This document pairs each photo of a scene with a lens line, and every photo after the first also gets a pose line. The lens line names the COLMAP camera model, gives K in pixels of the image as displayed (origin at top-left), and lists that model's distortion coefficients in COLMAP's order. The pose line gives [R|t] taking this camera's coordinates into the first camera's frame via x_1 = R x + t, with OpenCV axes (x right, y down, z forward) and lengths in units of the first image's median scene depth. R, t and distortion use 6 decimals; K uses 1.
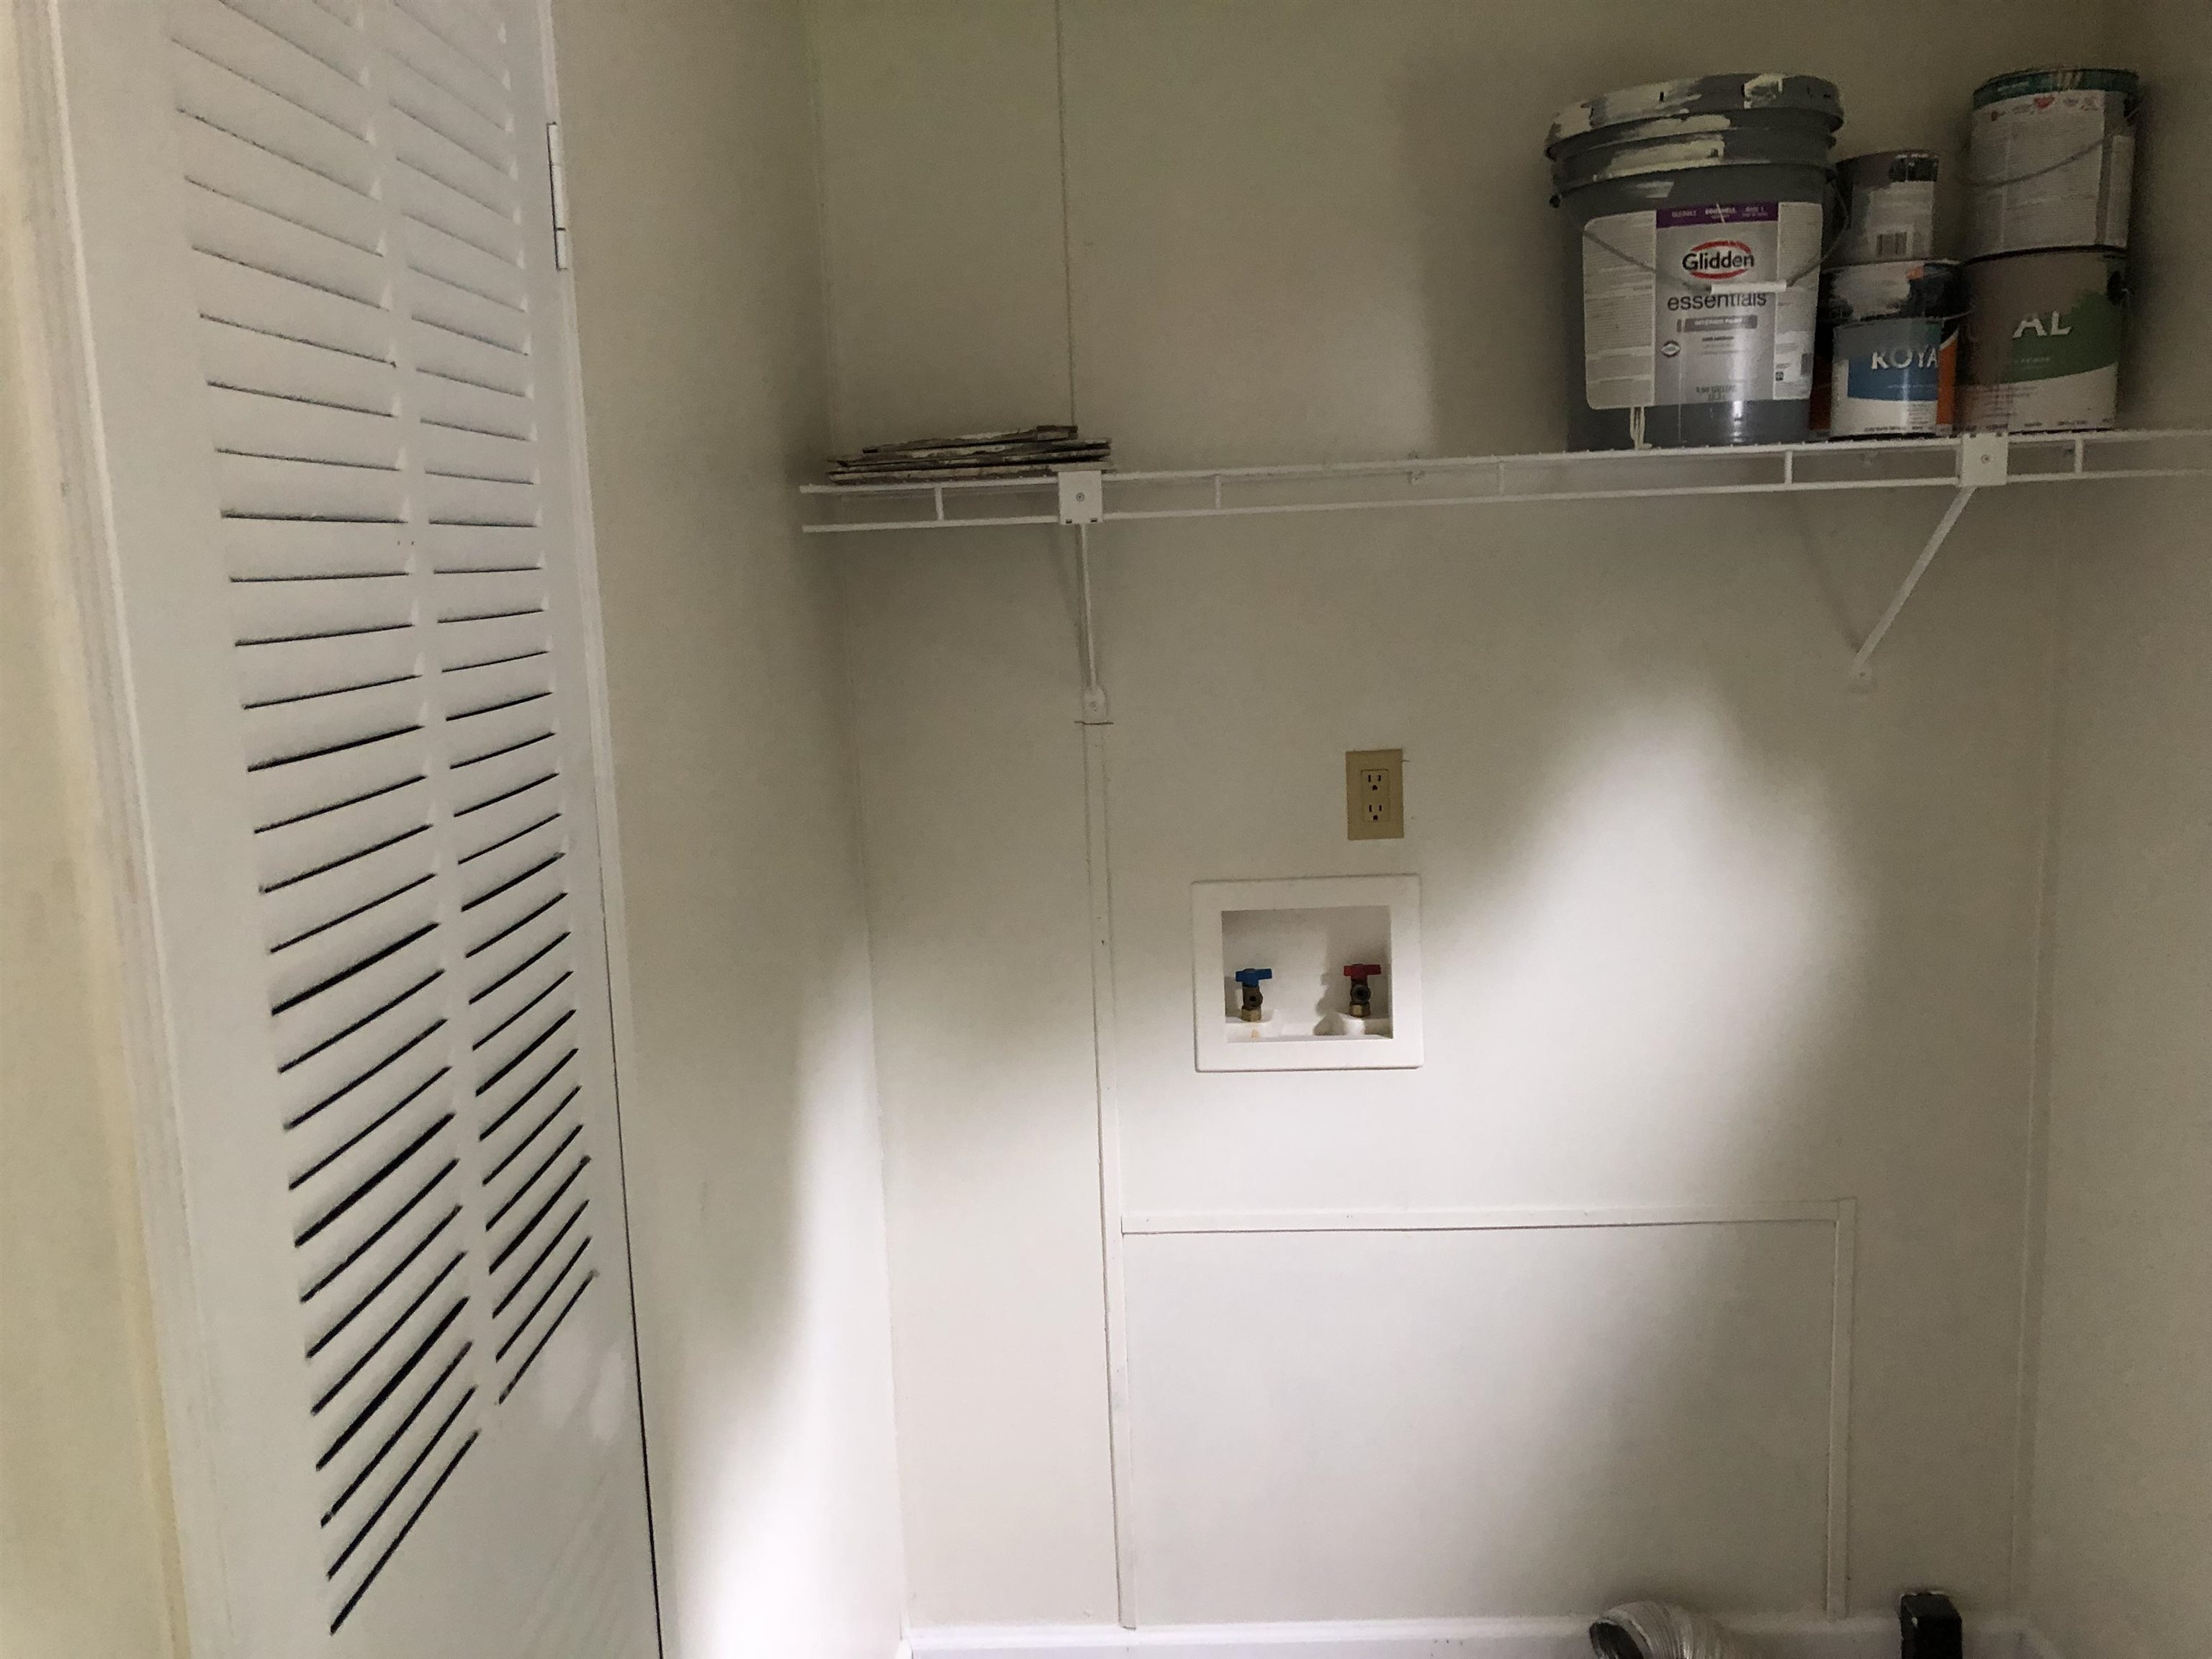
lens RADIAL K [[1817.8, 0, 1111.8], [0, 1817.8, 822.9], [0, 0, 1]] dist [0.014762, -0.016033]
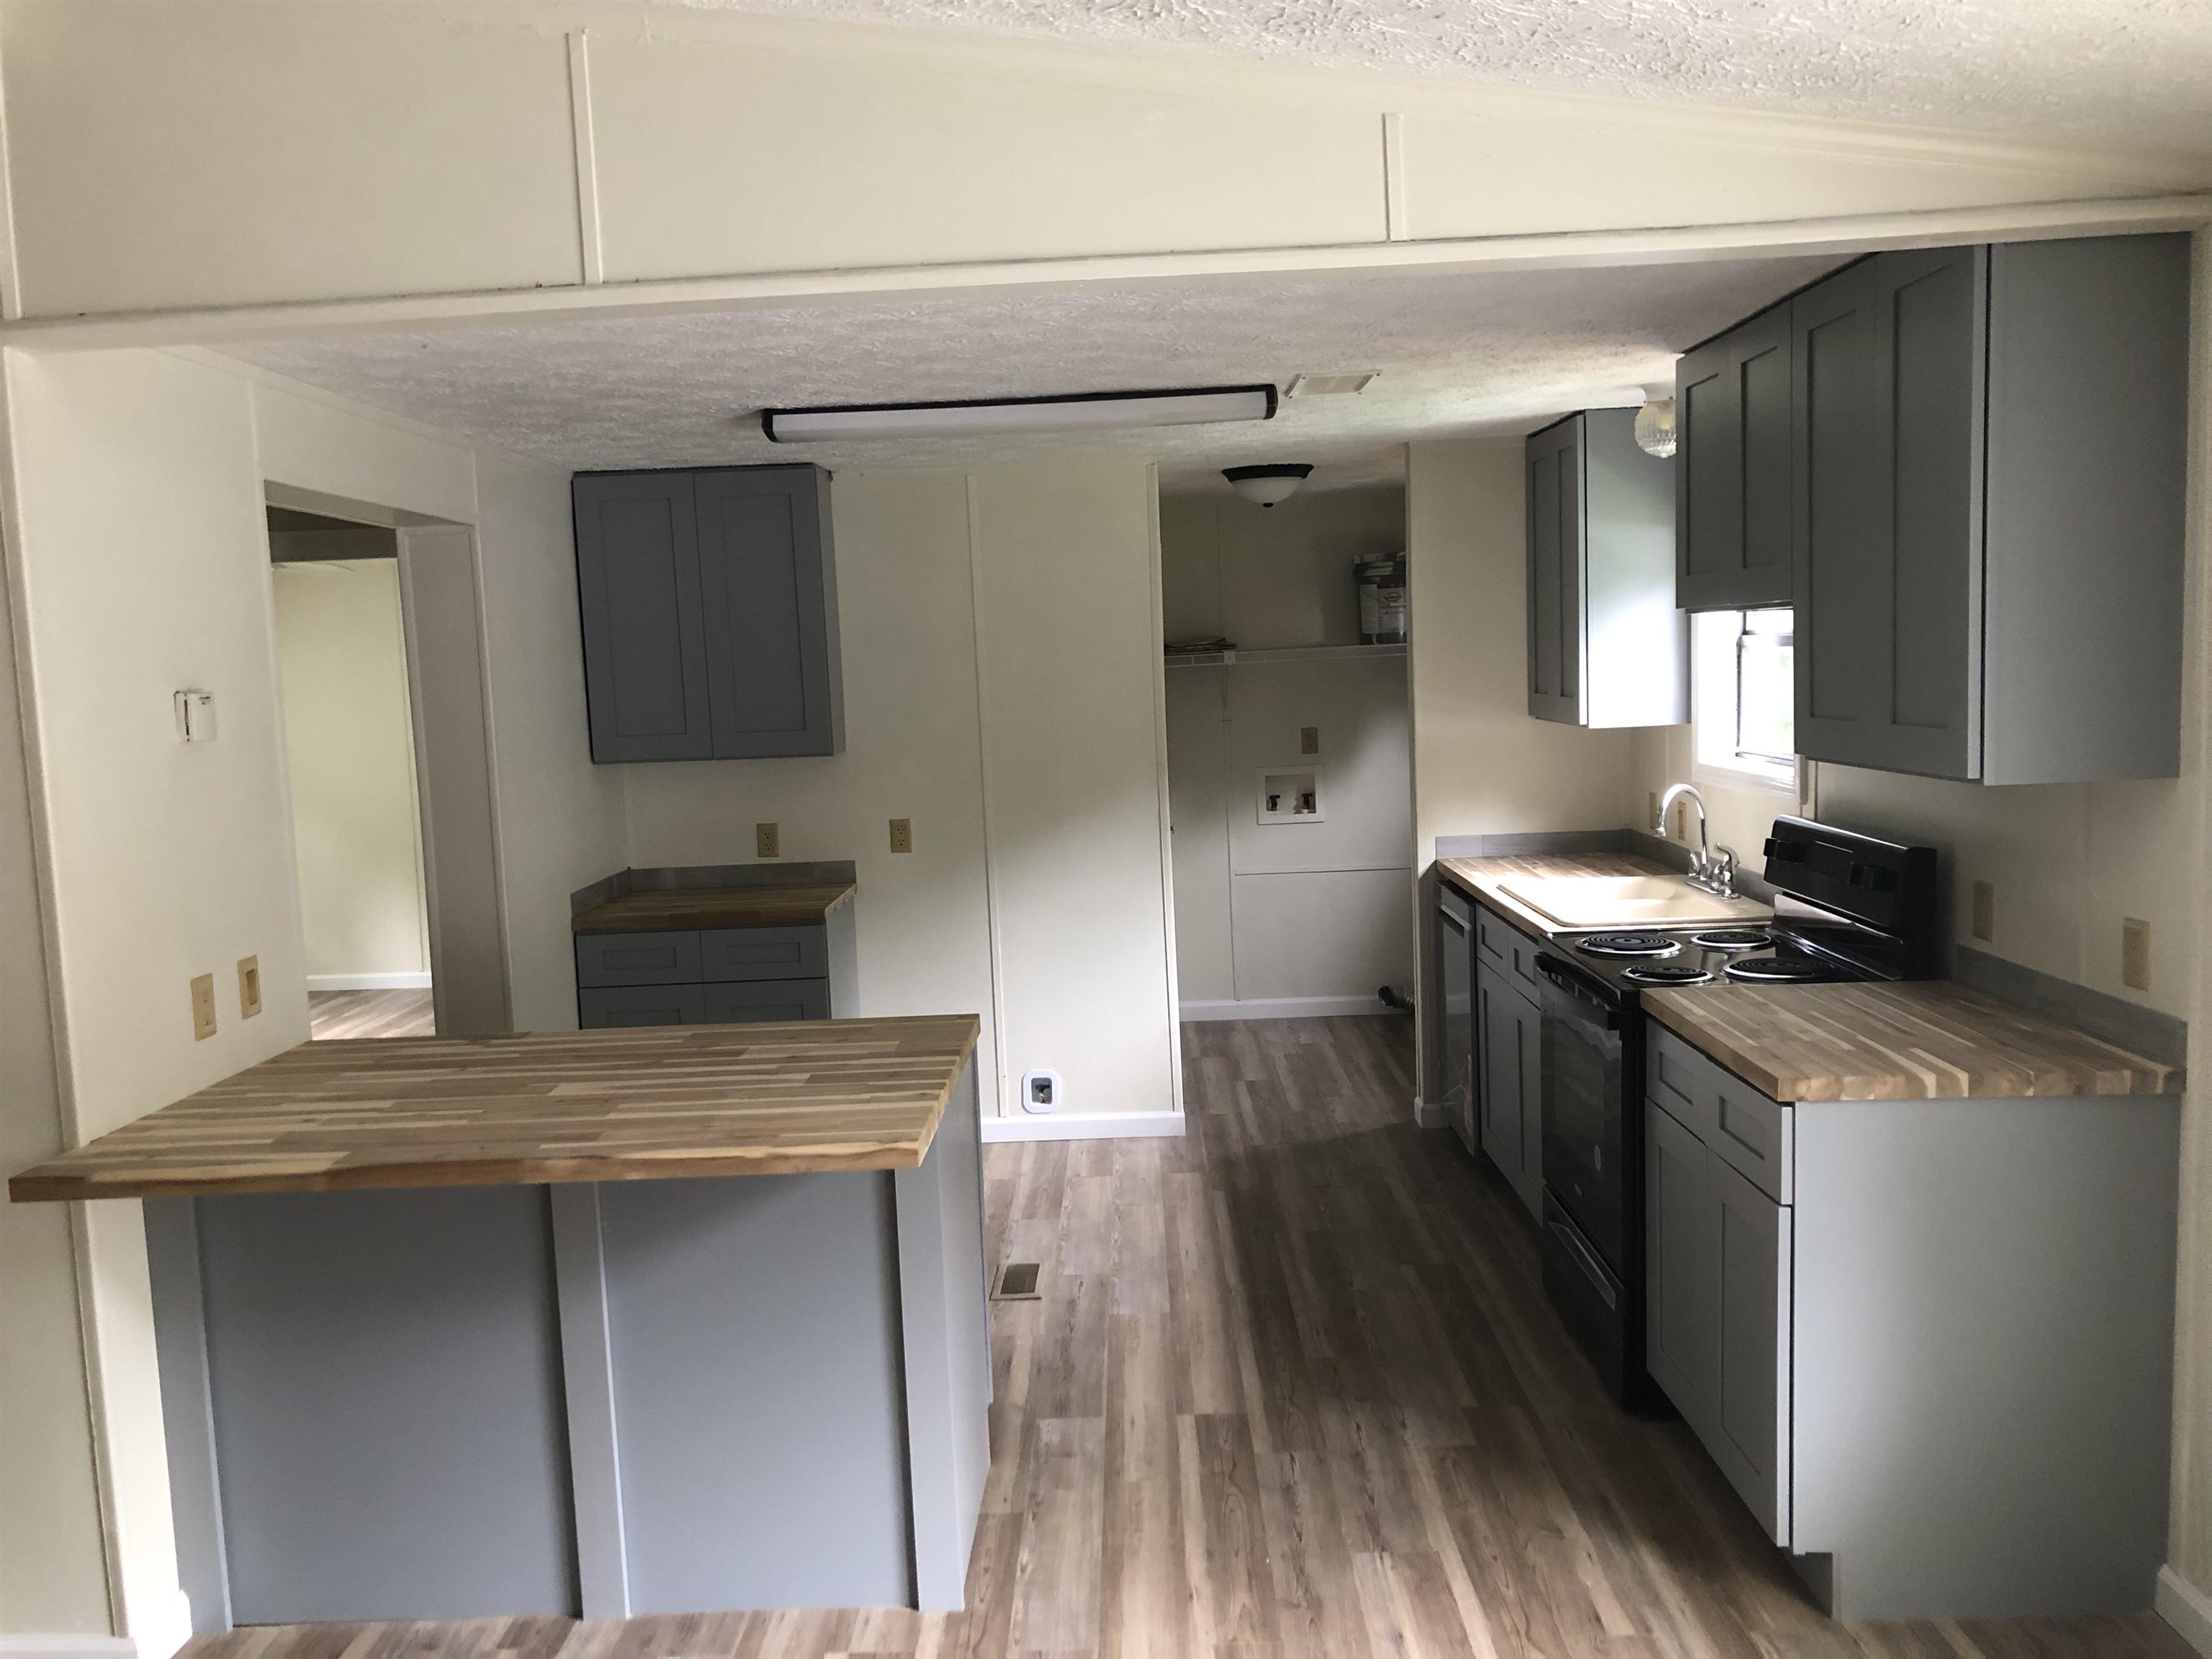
lens RADIAL K [[1817.8, 0, 1100.4], [0, 1817.8, 839.5], [0, 0, 1]] dist [0.014762, -0.016033]
pose [[0.999975, -0.007021, 0.000992, -0.259056], [0.007071, 0.997873, -0.064800, 0.392805], [-0.000535, 0.064806, 0.997898, -2.448837]]
